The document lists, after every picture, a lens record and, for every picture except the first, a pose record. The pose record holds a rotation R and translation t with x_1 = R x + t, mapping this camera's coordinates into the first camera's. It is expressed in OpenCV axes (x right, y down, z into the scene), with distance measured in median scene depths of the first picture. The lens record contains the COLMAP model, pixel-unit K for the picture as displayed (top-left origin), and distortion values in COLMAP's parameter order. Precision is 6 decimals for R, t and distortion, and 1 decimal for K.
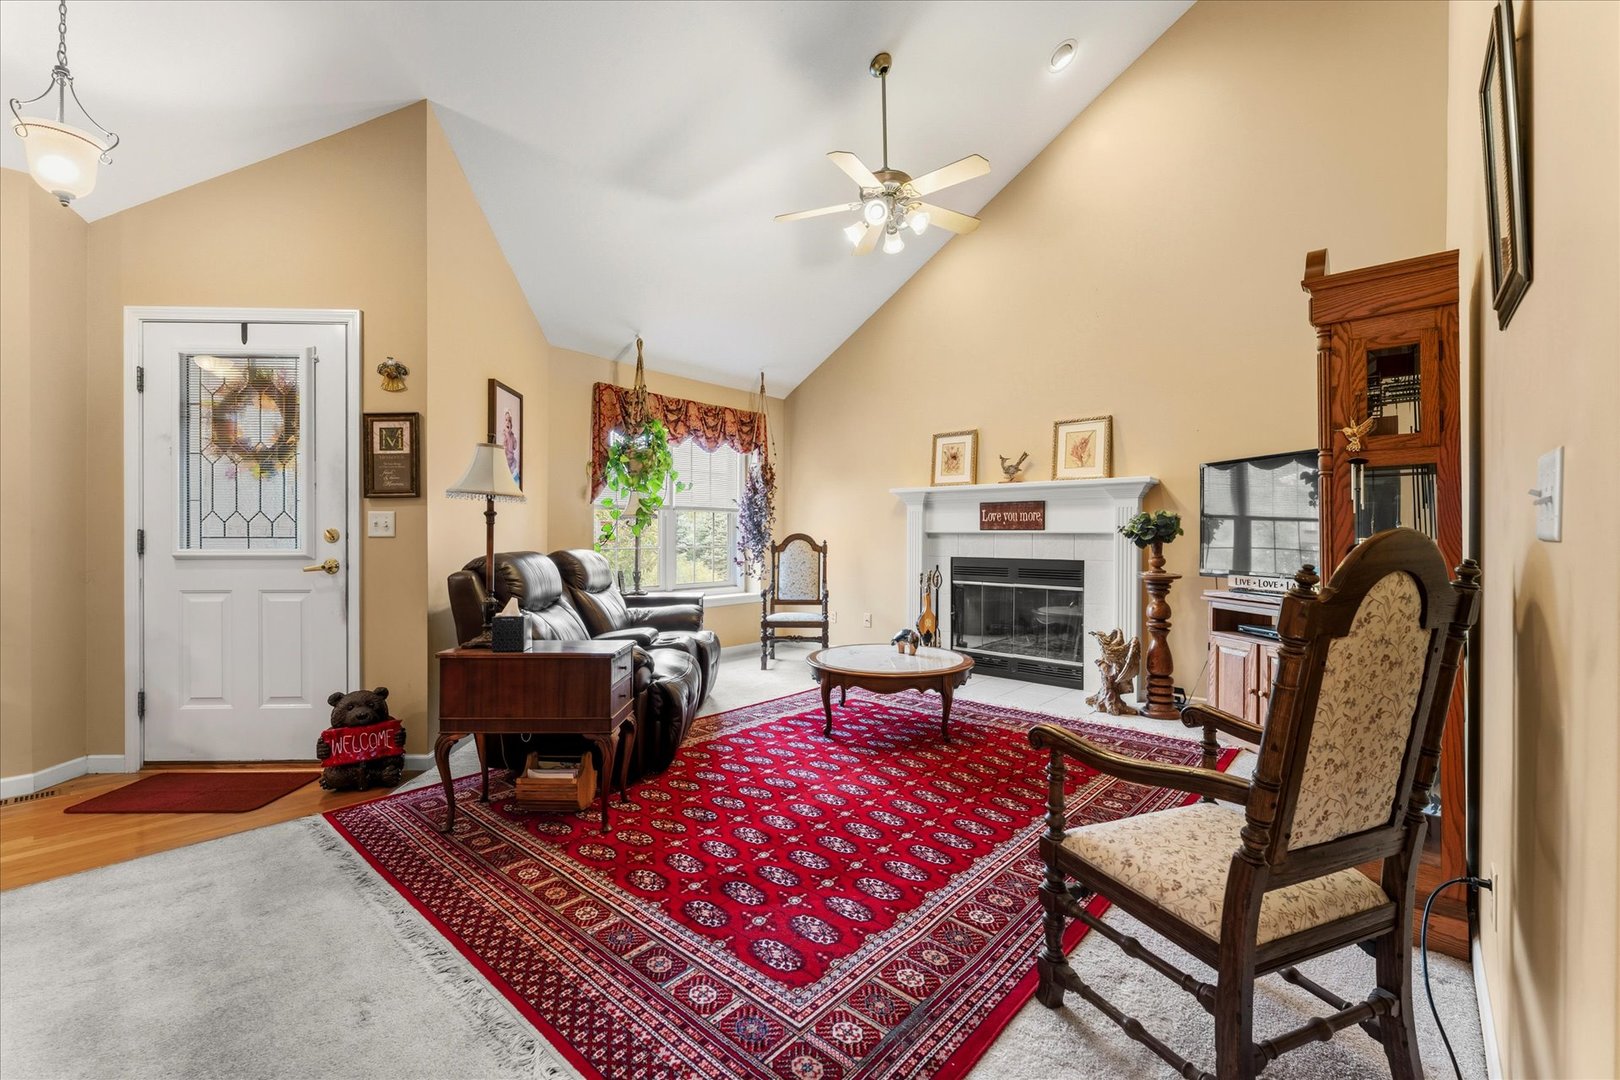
lens RADIAL K [[681.9, 0, 812.2], [0, 681.9, 537.5], [0, 0, 1]] dist [0.001911, 0.000598]
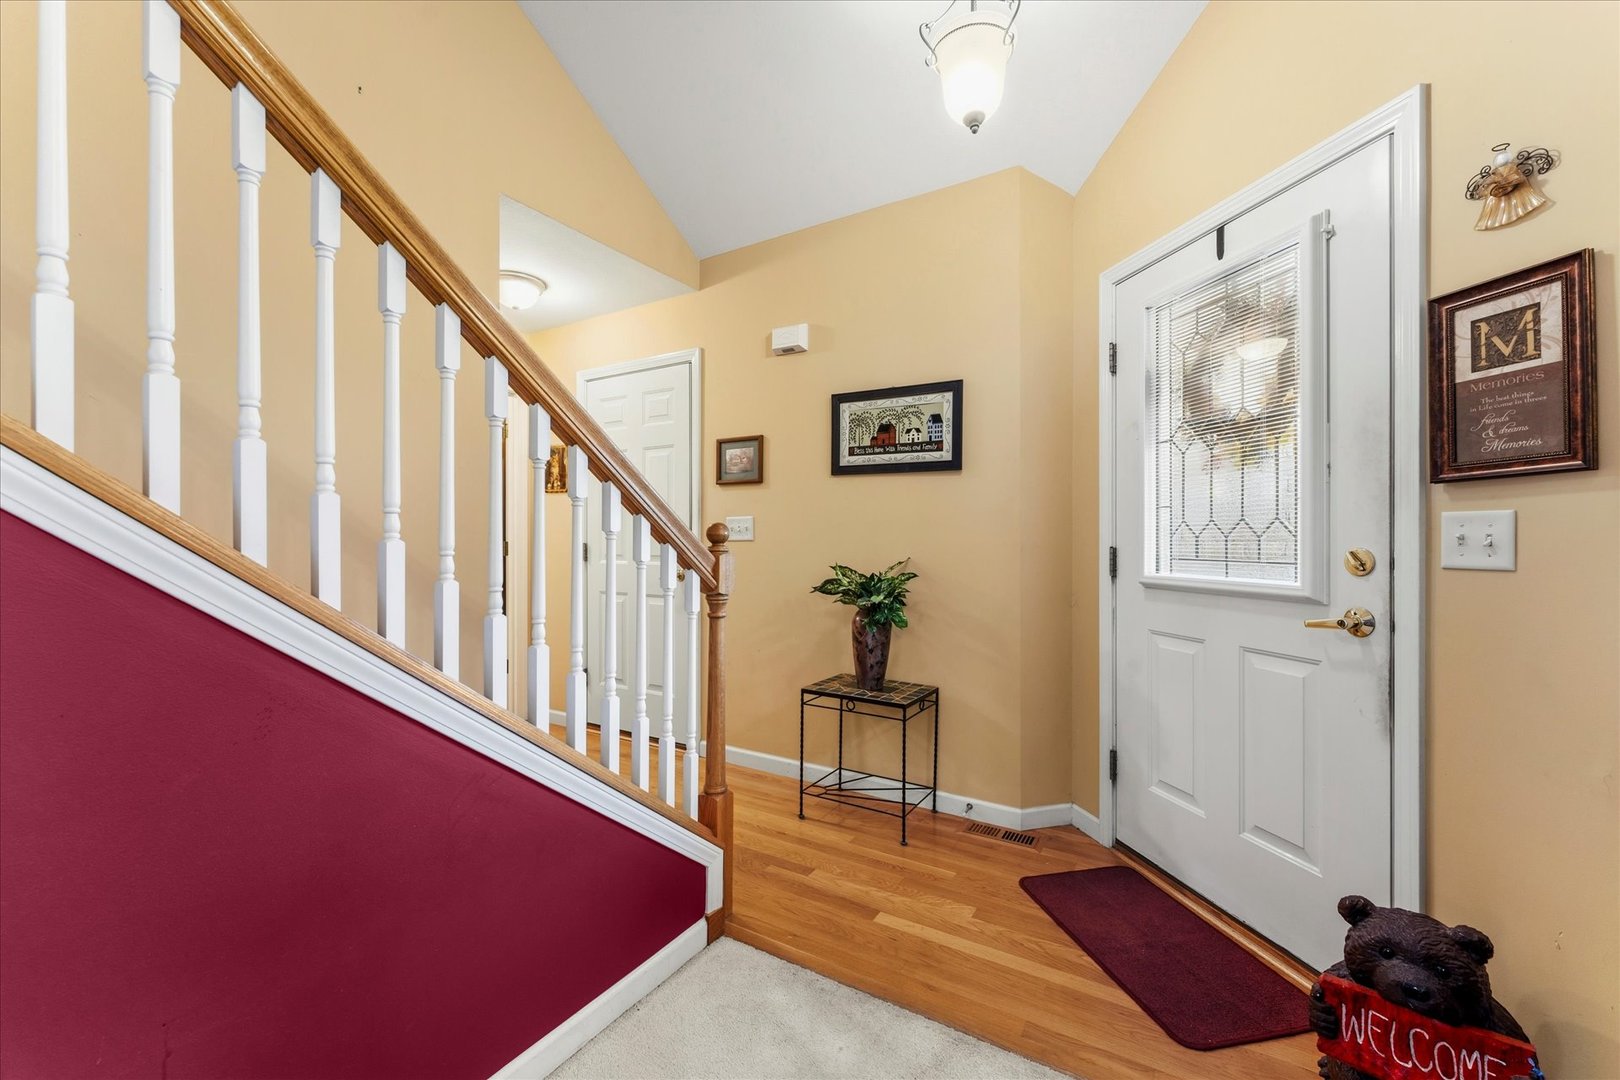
lens RADIAL K [[640.2, 0, 810.0], [0, 640.2, 540.0], [0, 0, 1]] dist [-0.002578, -0.000796]
pose [[0.183316, -0.000095, -0.983054, -0.309697], [-0.003953, 0.999992, -0.000834, -0.017623], [0.983046, 0.004038, 0.183314, 0.508819]]
